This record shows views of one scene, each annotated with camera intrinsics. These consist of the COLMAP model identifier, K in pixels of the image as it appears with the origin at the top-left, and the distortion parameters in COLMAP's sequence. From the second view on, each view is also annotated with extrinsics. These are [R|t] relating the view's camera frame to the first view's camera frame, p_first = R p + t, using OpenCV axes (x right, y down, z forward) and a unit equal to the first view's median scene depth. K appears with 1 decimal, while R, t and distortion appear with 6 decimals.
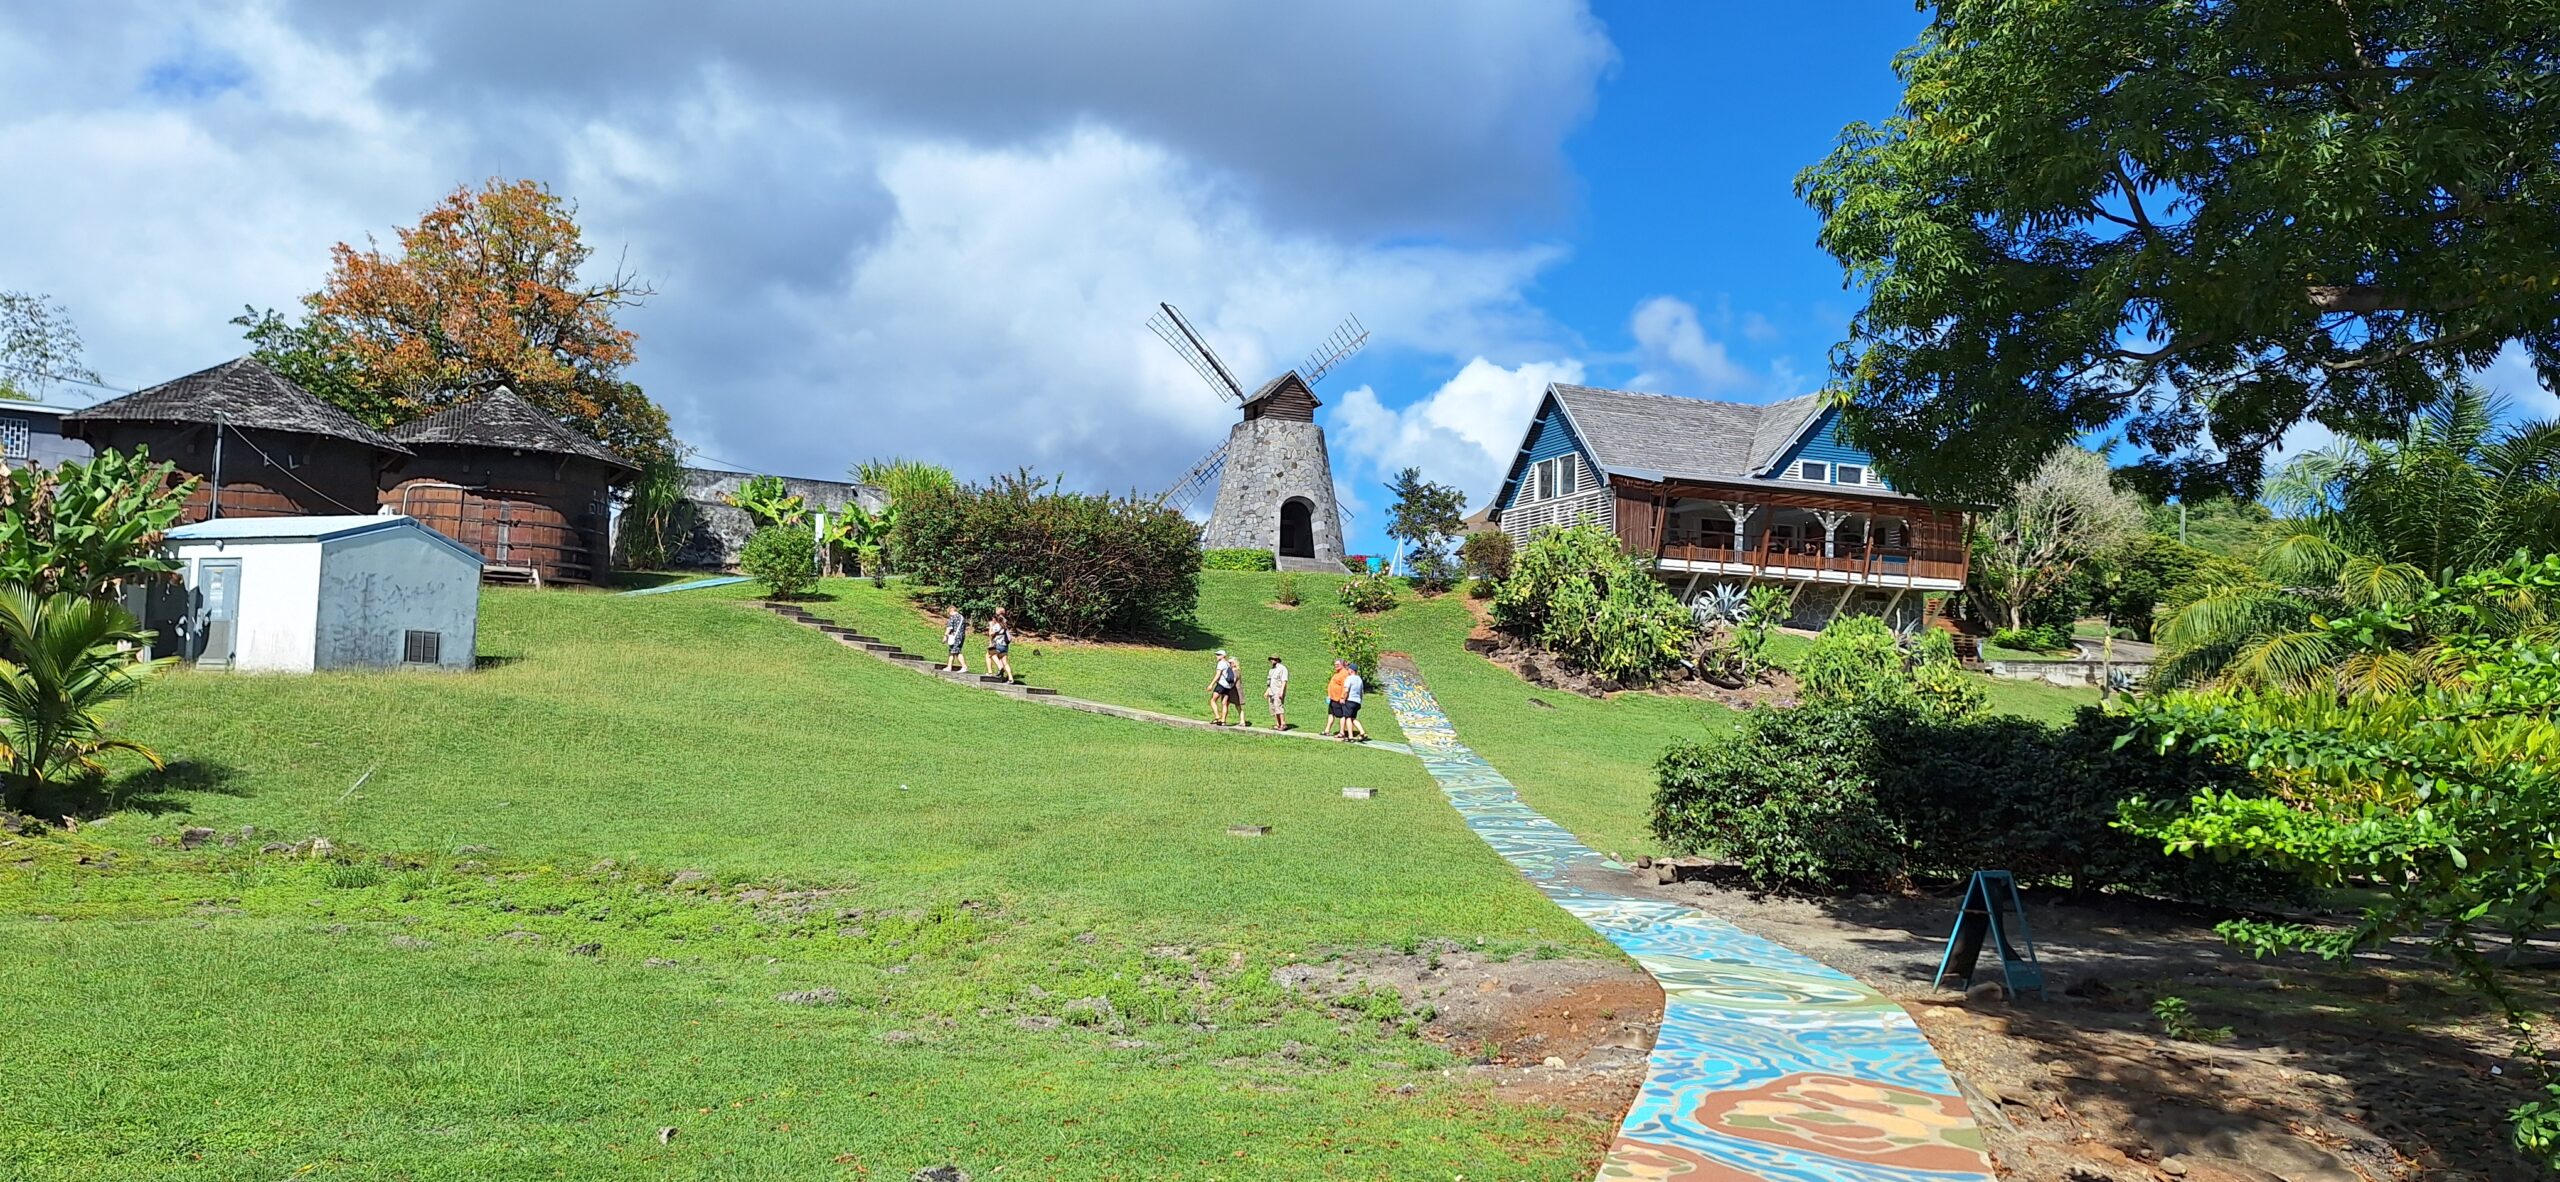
lens RADIAL K [[1778.2, 0, 1296.7], [0, 1778.2, 621.9], [0, 0, 1]] dist [0.160112, -0.231759]
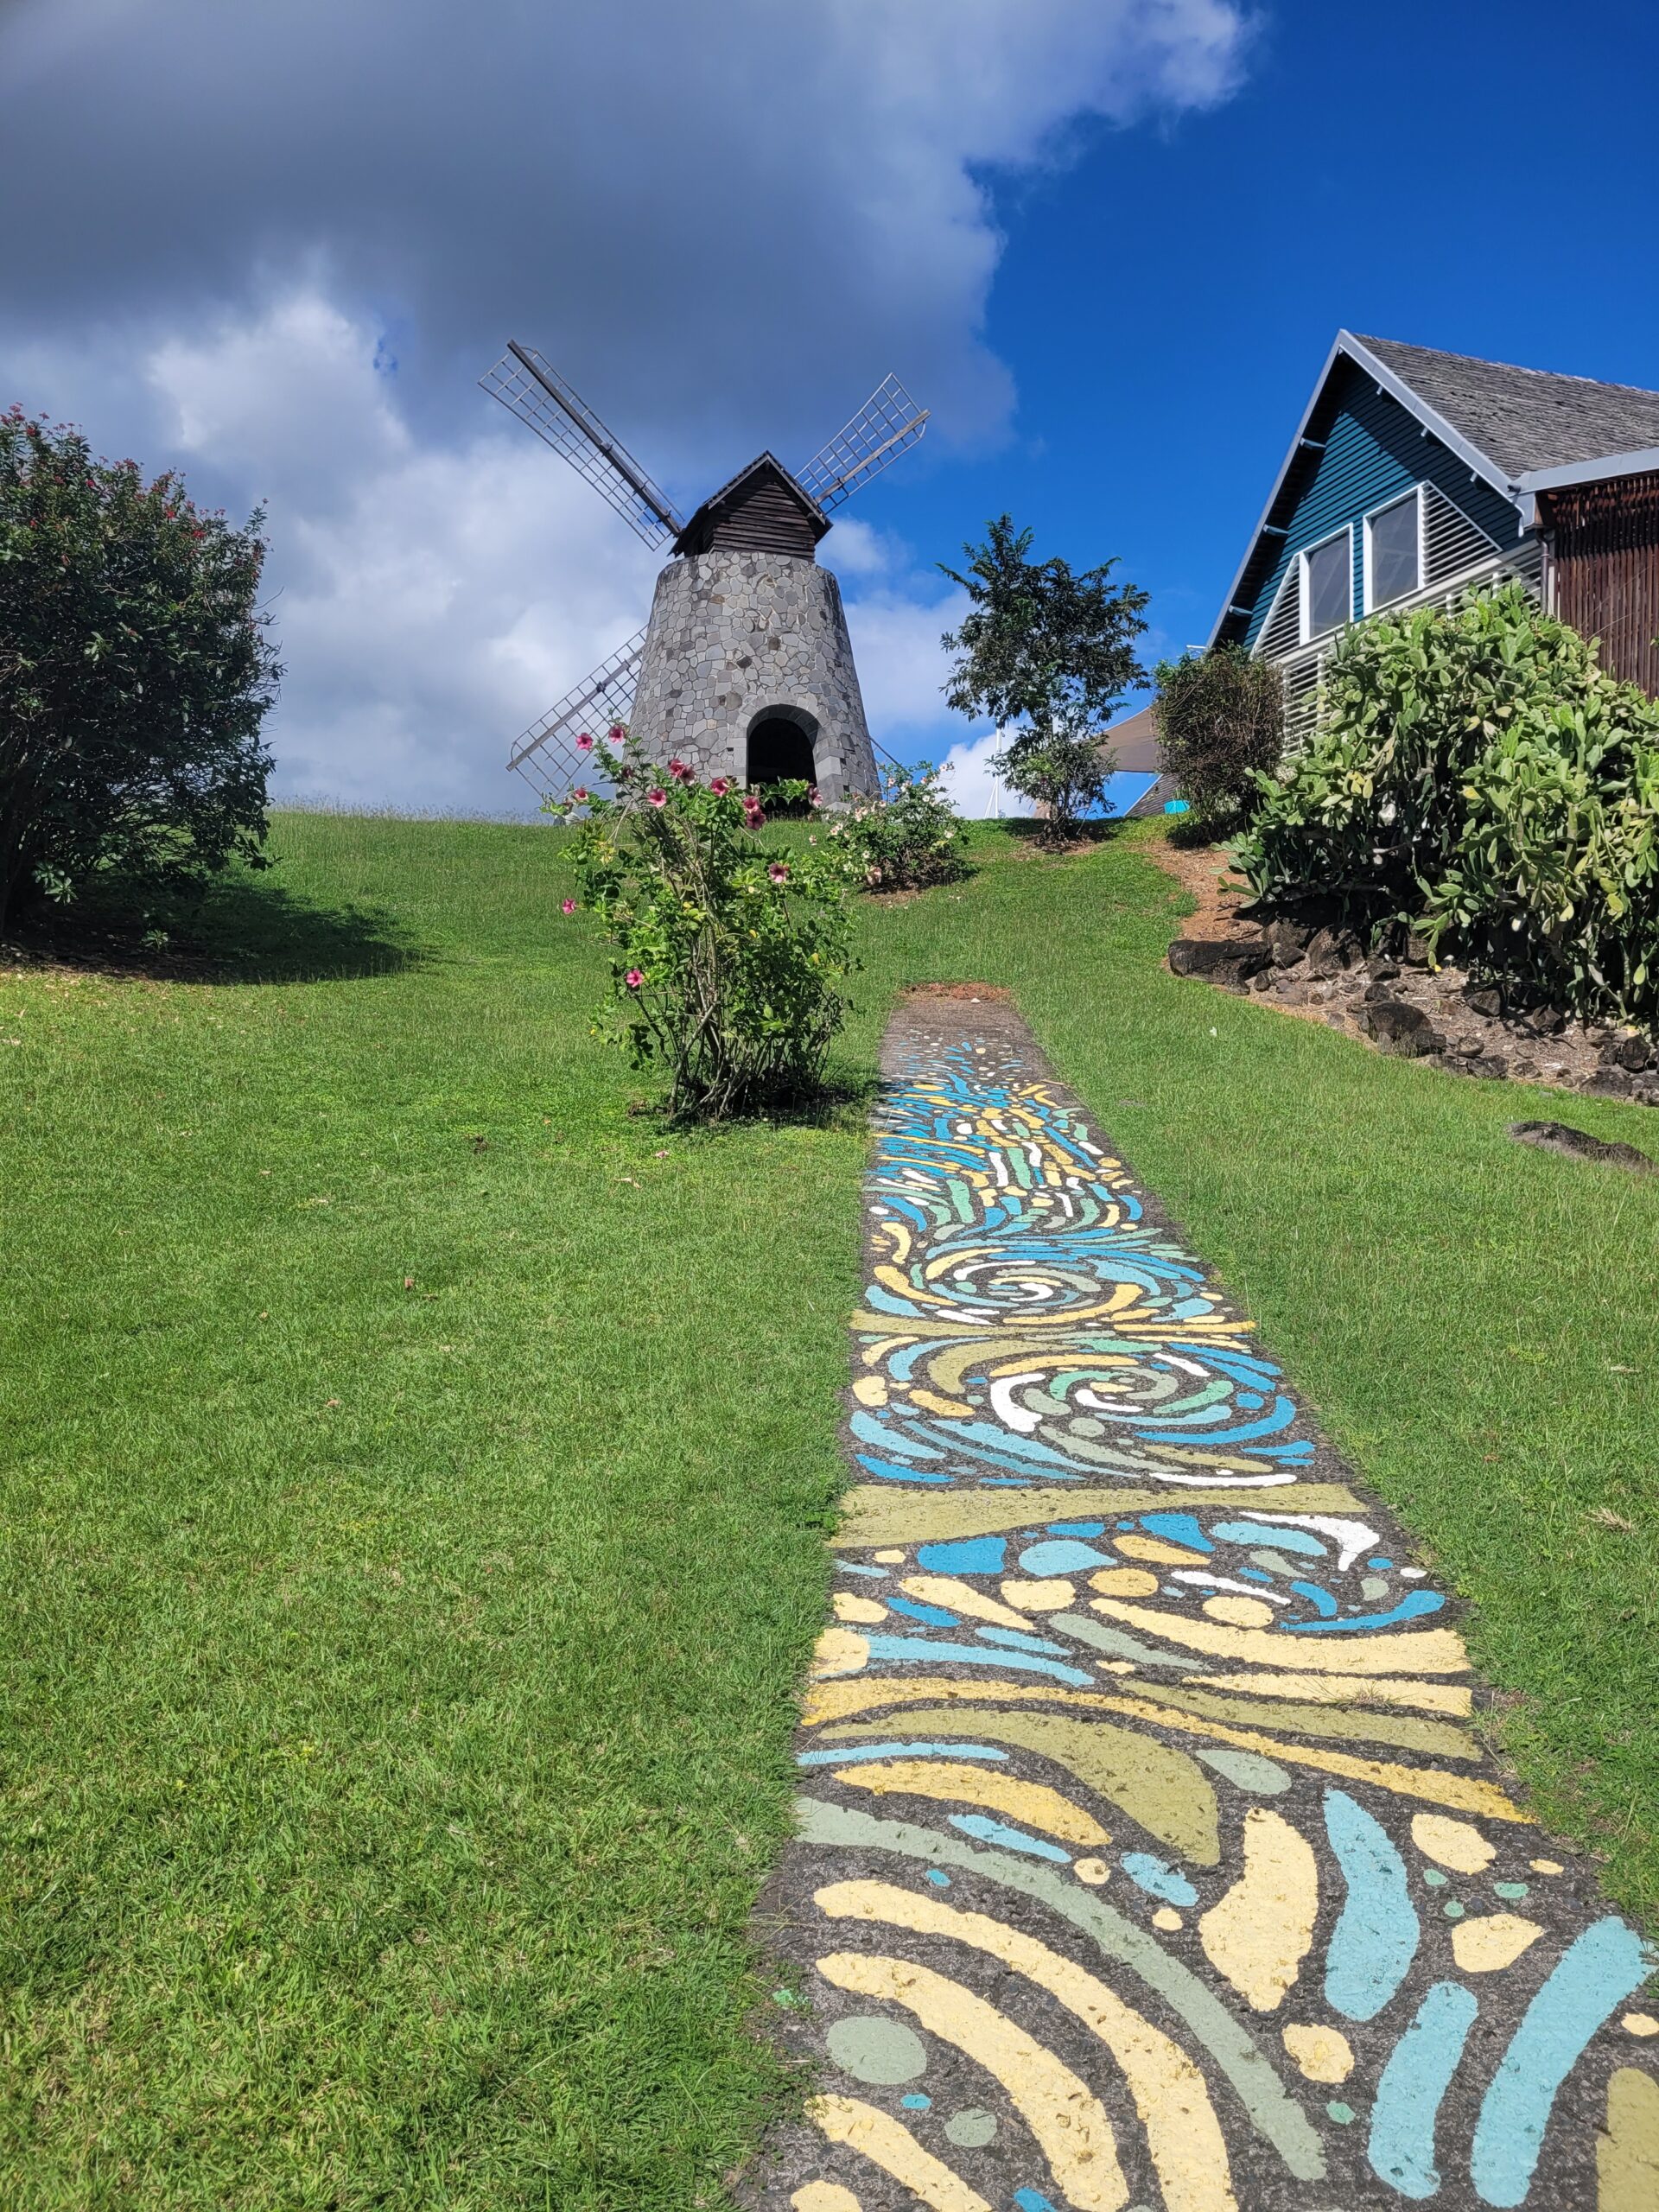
lens RADIAL K [[1684.9, 0, 833.7], [0, 1684.9, 1116.8], [0, 0, 1]] dist [0.076604, -0.061304]
pose [[0.997871, -0.030852, -0.057456, 0.054876], [0.033776, 0.998145, 0.050645, 0.027818], [0.055787, -0.052478, 0.997063, 0.767017]]
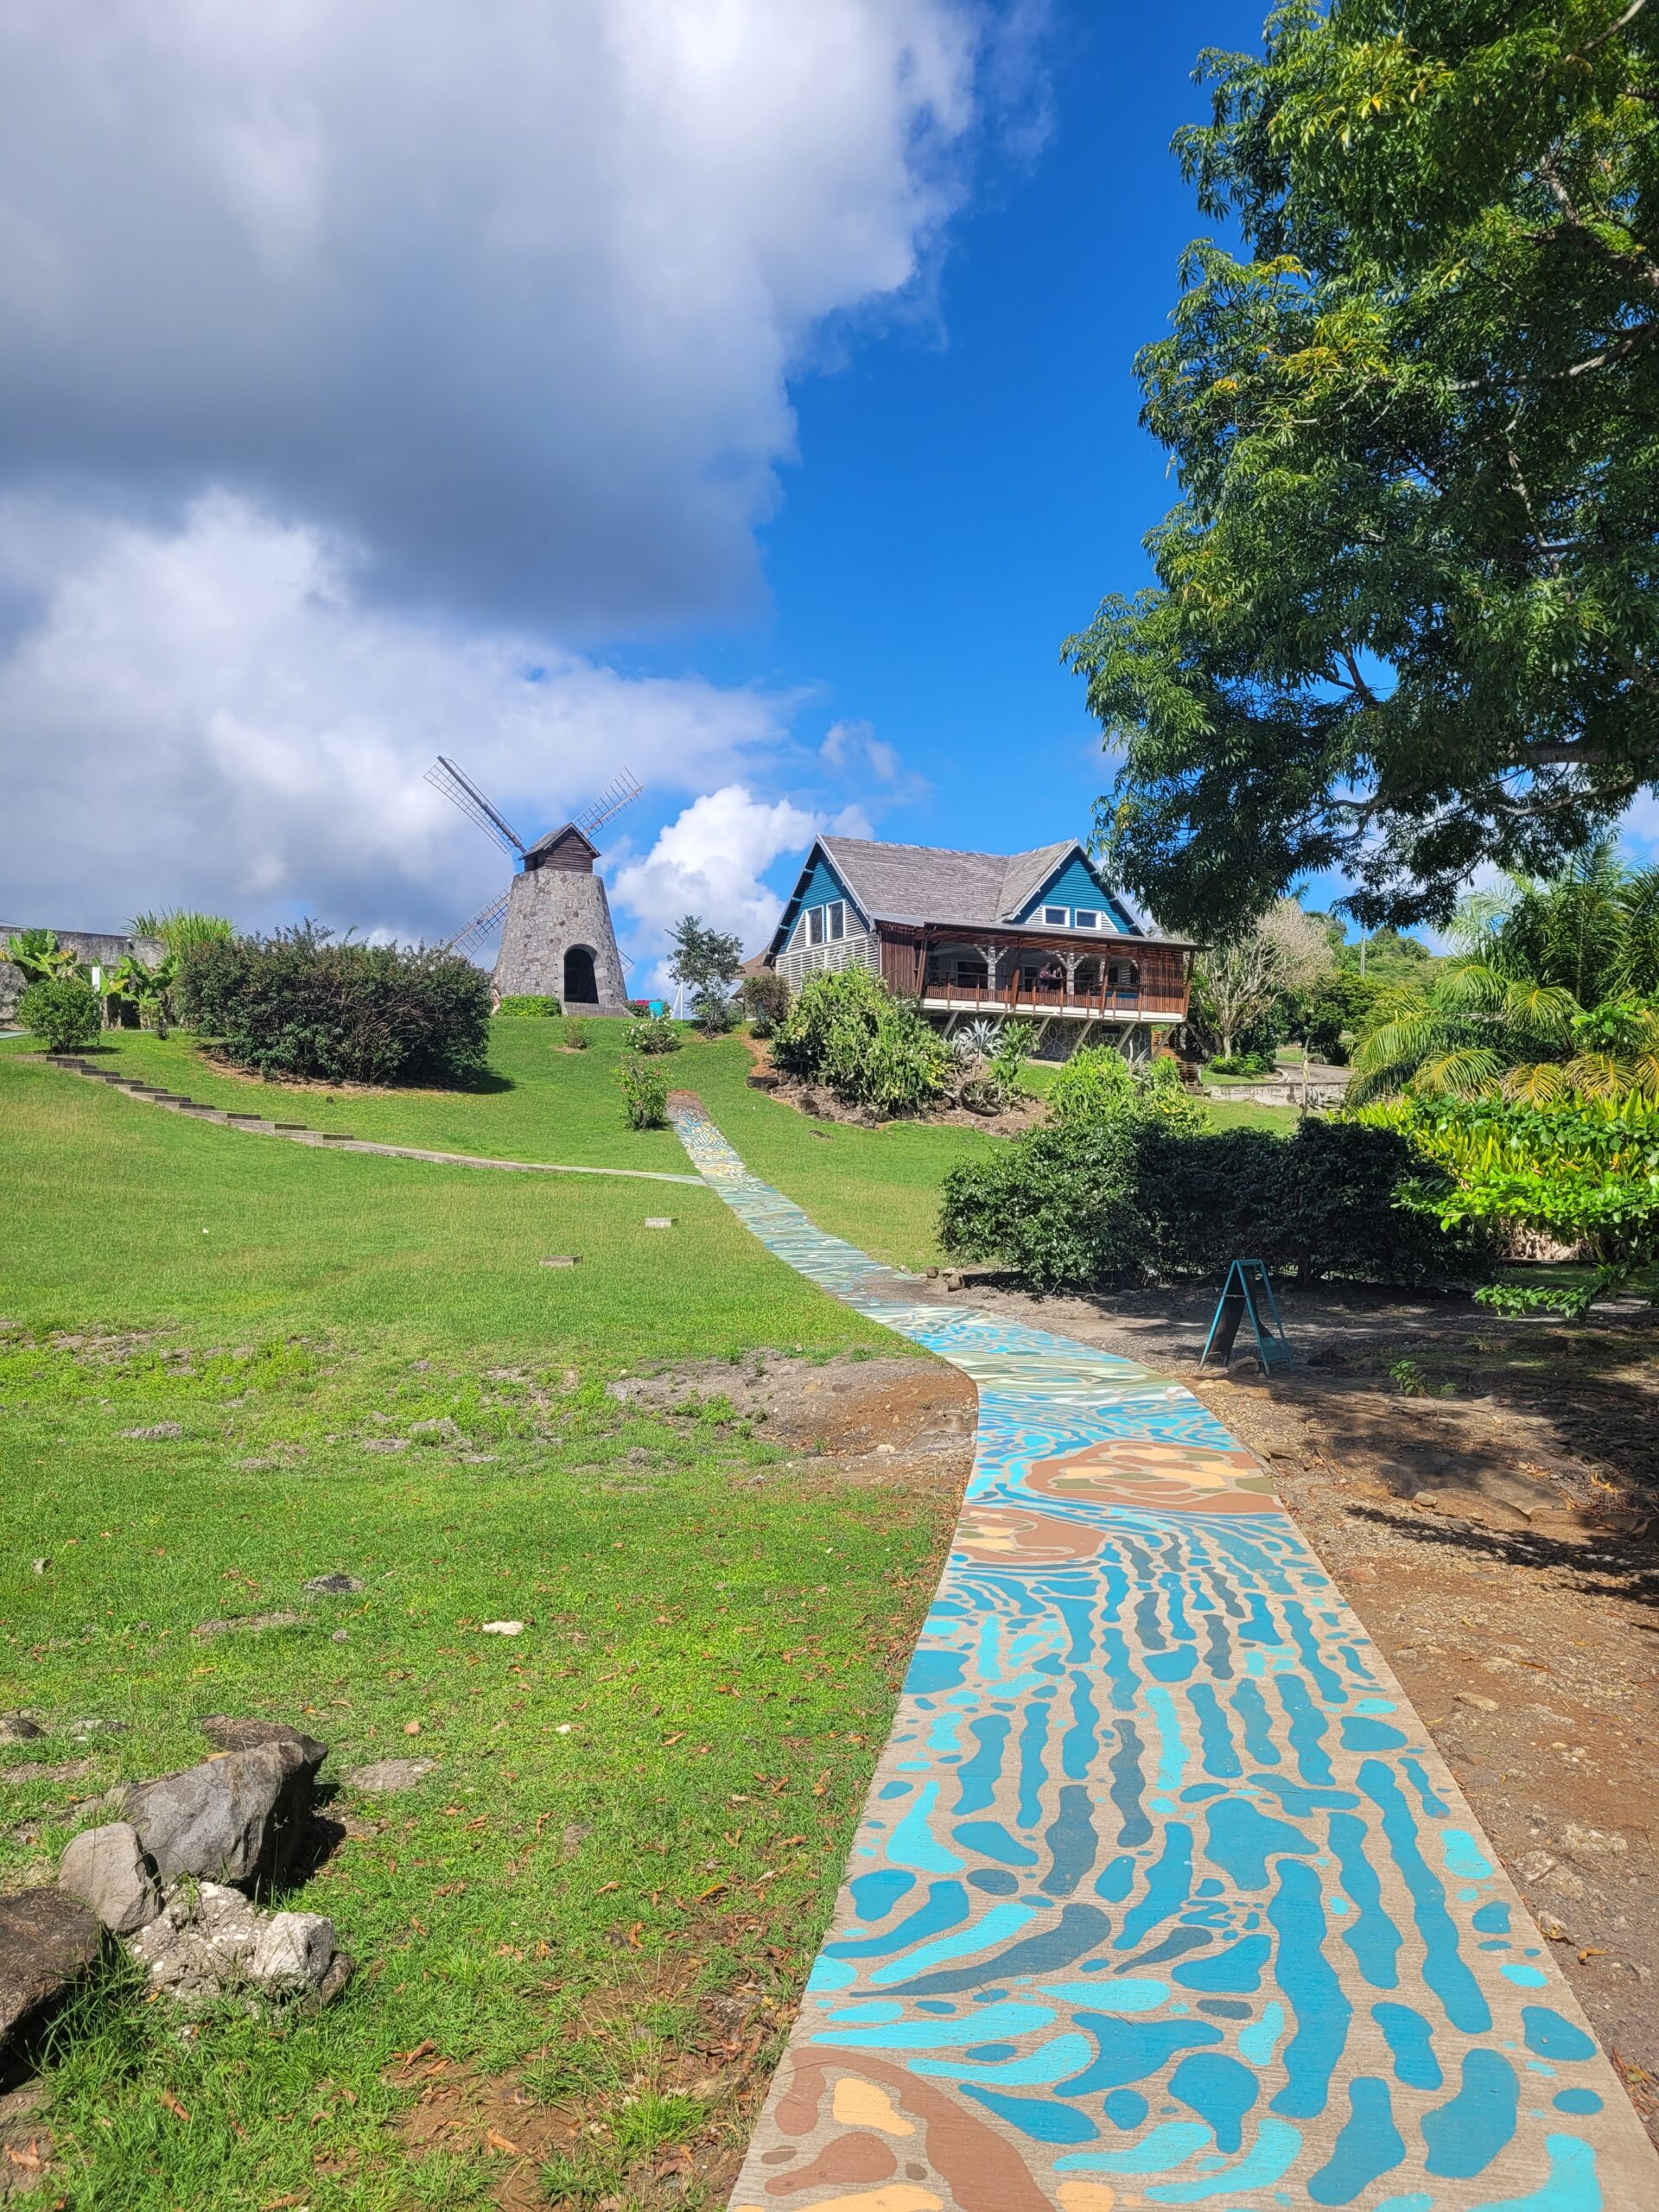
lens RADIAL K [[1684.9, 0, 833.7], [0, 1684.9, 1116.8], [0, 0, 1]] dist [0.076604, -0.061304]
pose [[0.987932, -0.028481, 0.152245, -0.008911], [0.023777, 0.999185, 0.032626, 0.002129], [-0.153050, -0.028613, 0.987804, -0.000647]]
